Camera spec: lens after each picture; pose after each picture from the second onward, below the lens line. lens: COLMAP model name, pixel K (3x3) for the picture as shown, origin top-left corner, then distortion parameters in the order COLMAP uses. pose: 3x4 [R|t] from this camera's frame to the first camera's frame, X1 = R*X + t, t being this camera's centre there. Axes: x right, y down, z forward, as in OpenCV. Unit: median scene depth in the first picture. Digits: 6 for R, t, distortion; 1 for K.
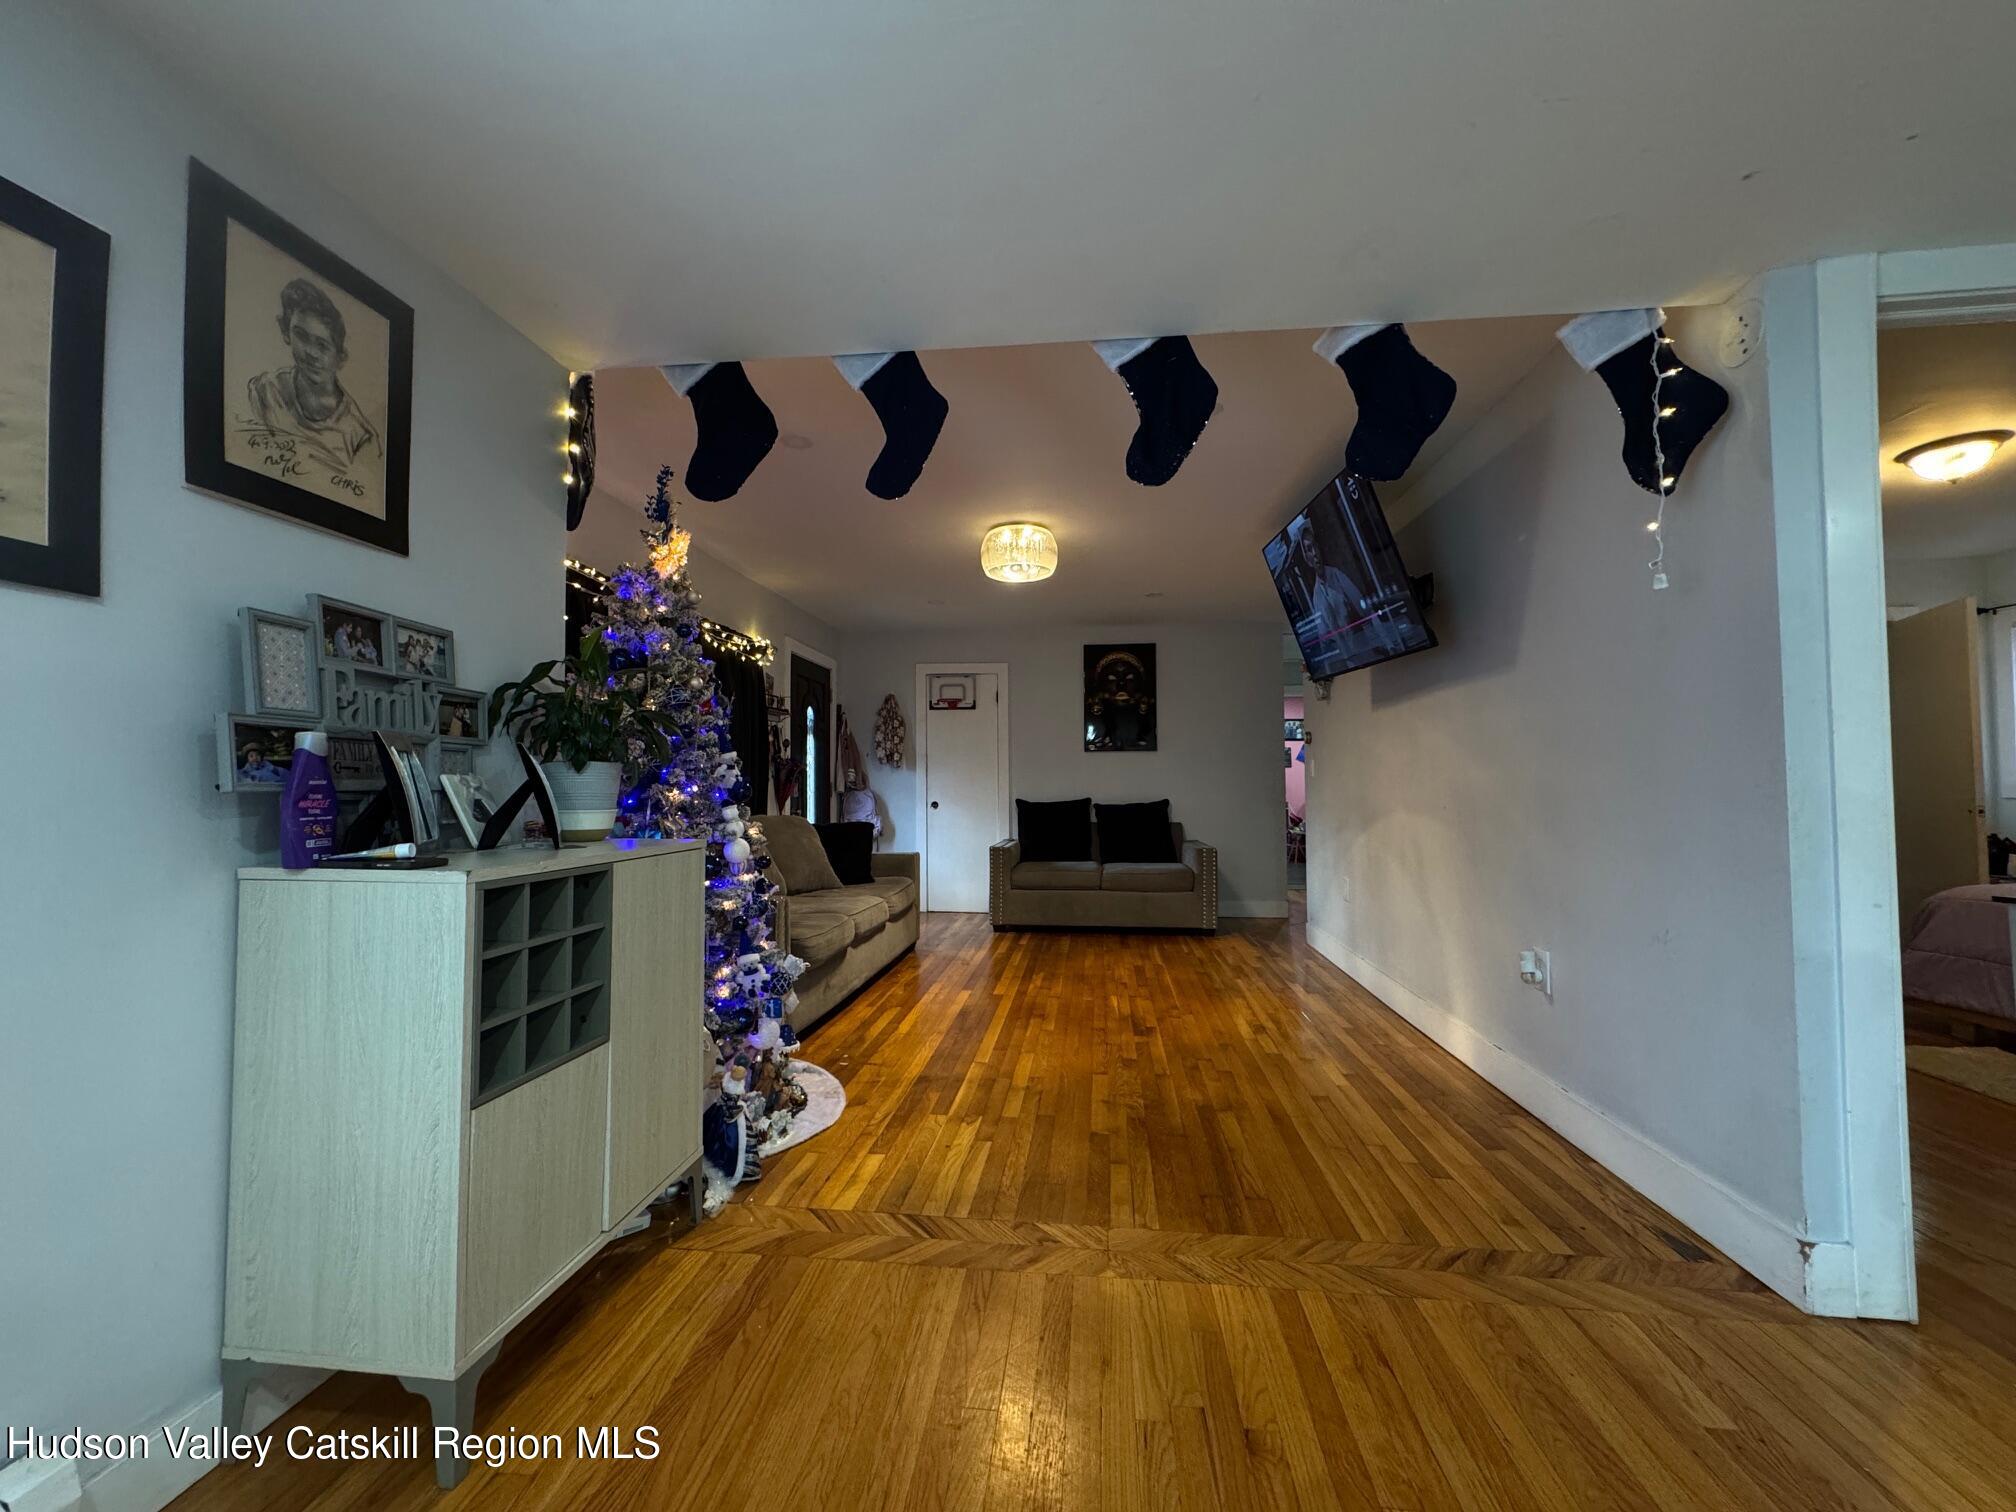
lens RADIAL K [[802.1, 0, 1010.6], [0, 802.1, 757.9], [0, 0, 1]] dist [-0.001818, 0.000553]
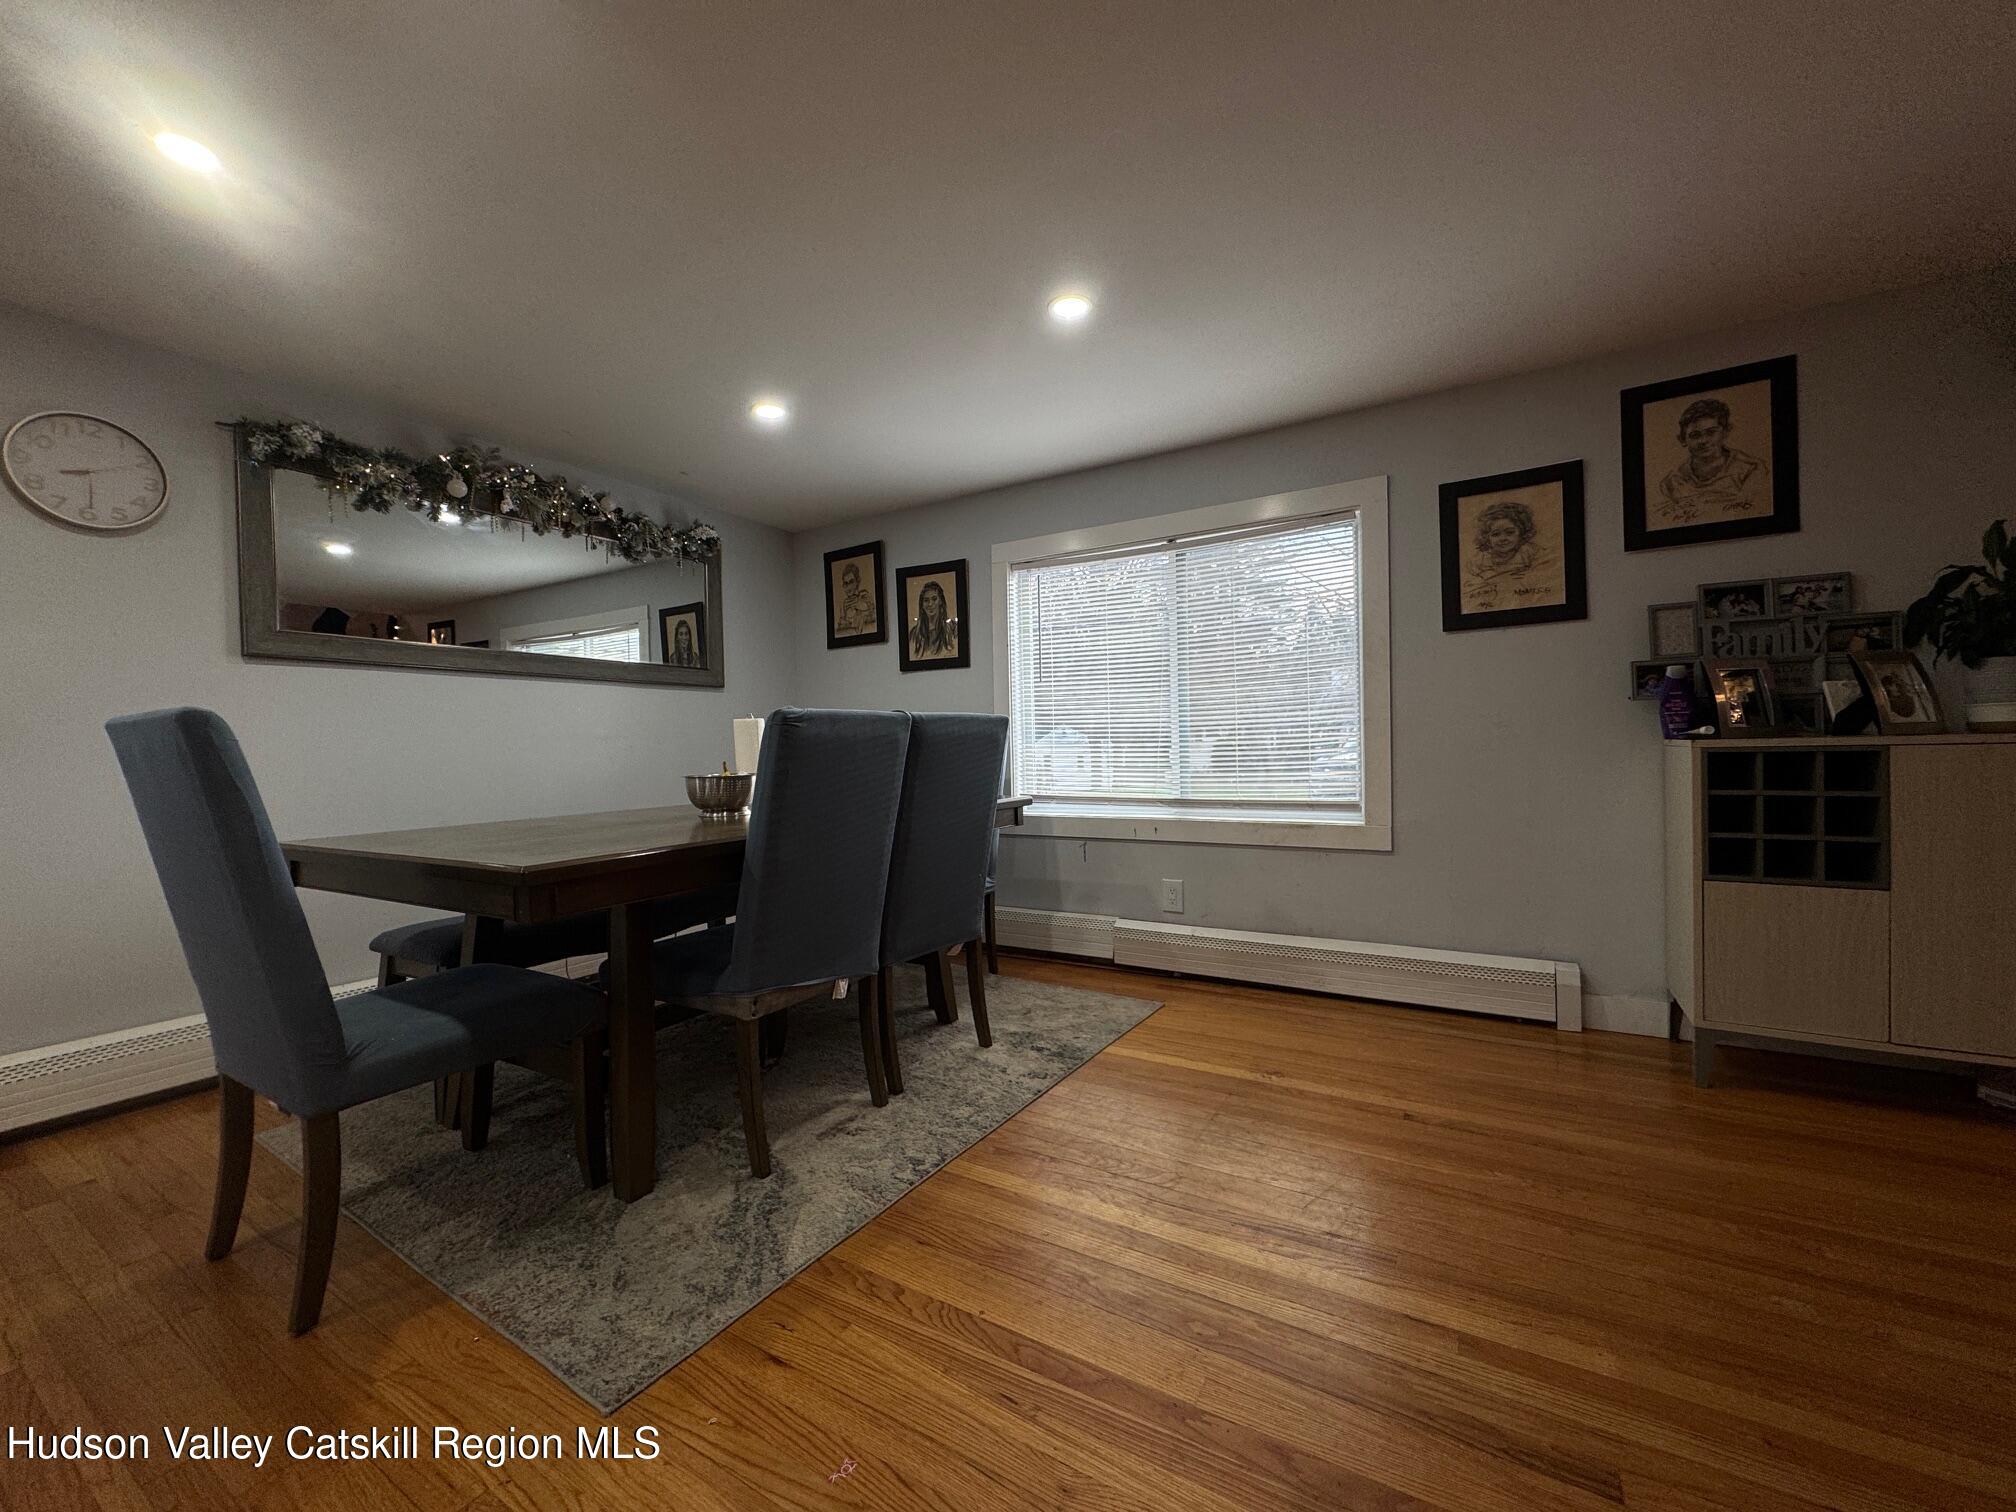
lens RADIAL K [[802.1, 0, 1011.5], [0, 802.1, 757.4], [0, 0, 1]] dist [-0.001818, 0.000553]
pose [[-0.419543, 0.022694, -0.907452, 0.756169], [0.057305, 0.998356, -0.001527, 0.048745], [0.905925, -0.052642, -0.420153, 0.201393]]
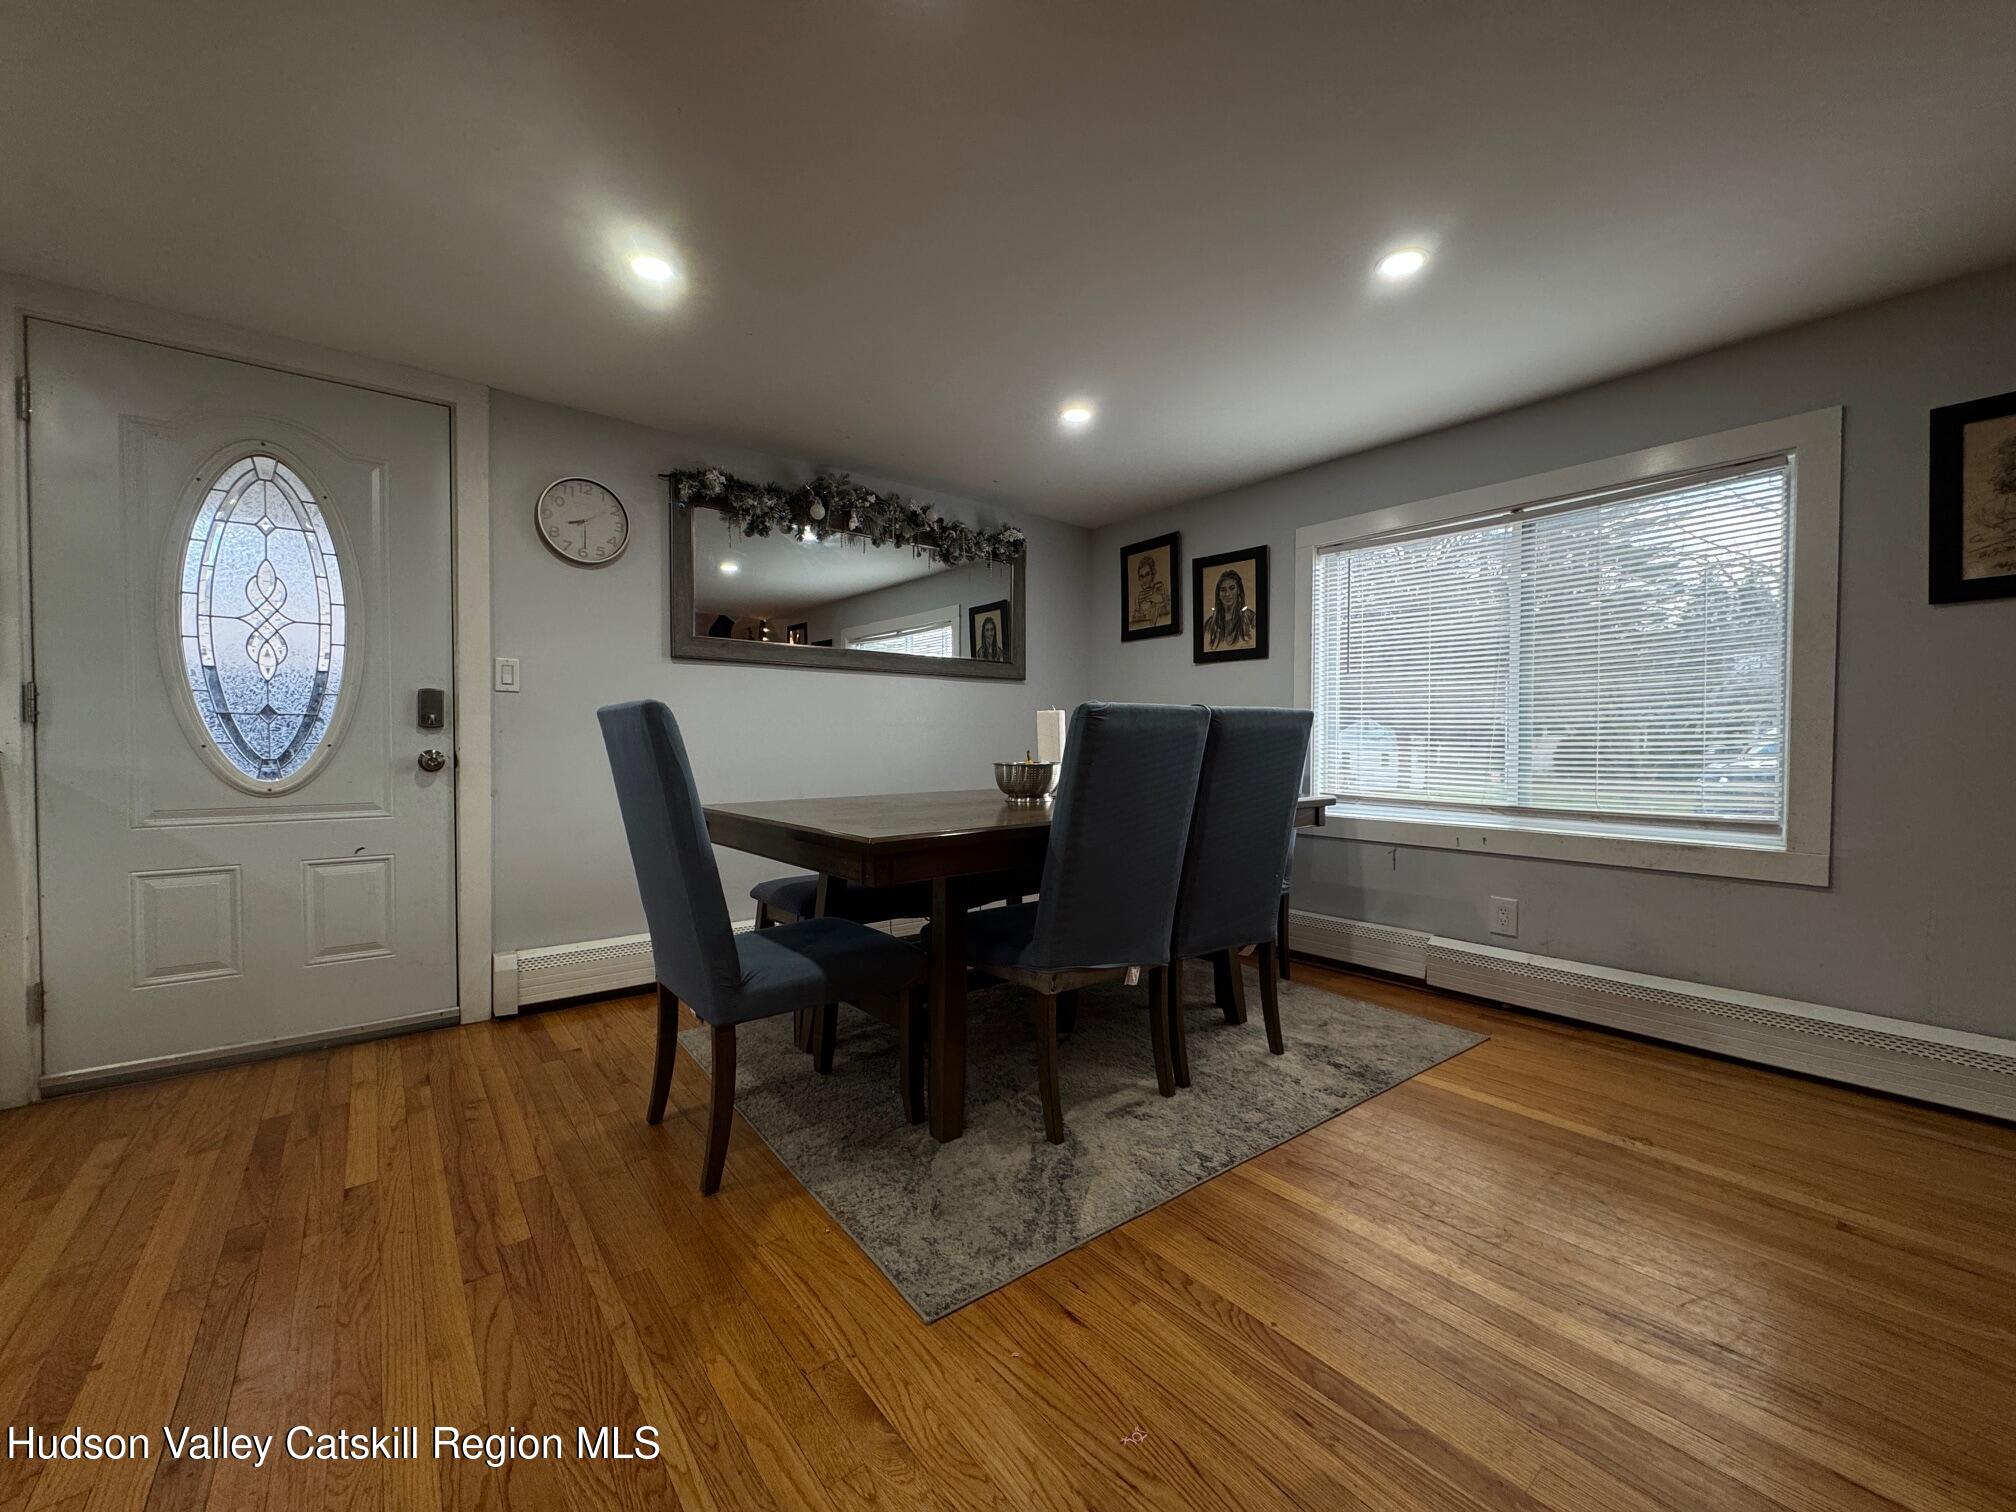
lens RADIAL K [[802.1, 0, 1009.4], [0, 802.1, 758.2], [0, 0, 1]] dist [-0.001818, 0.000553]
pose [[-0.706370, 0.017270, -0.707632, 0.773938], [0.027516, 0.999617, -0.003071, 0.044360], [0.707308, -0.021640, -0.706575, 0.193435]]
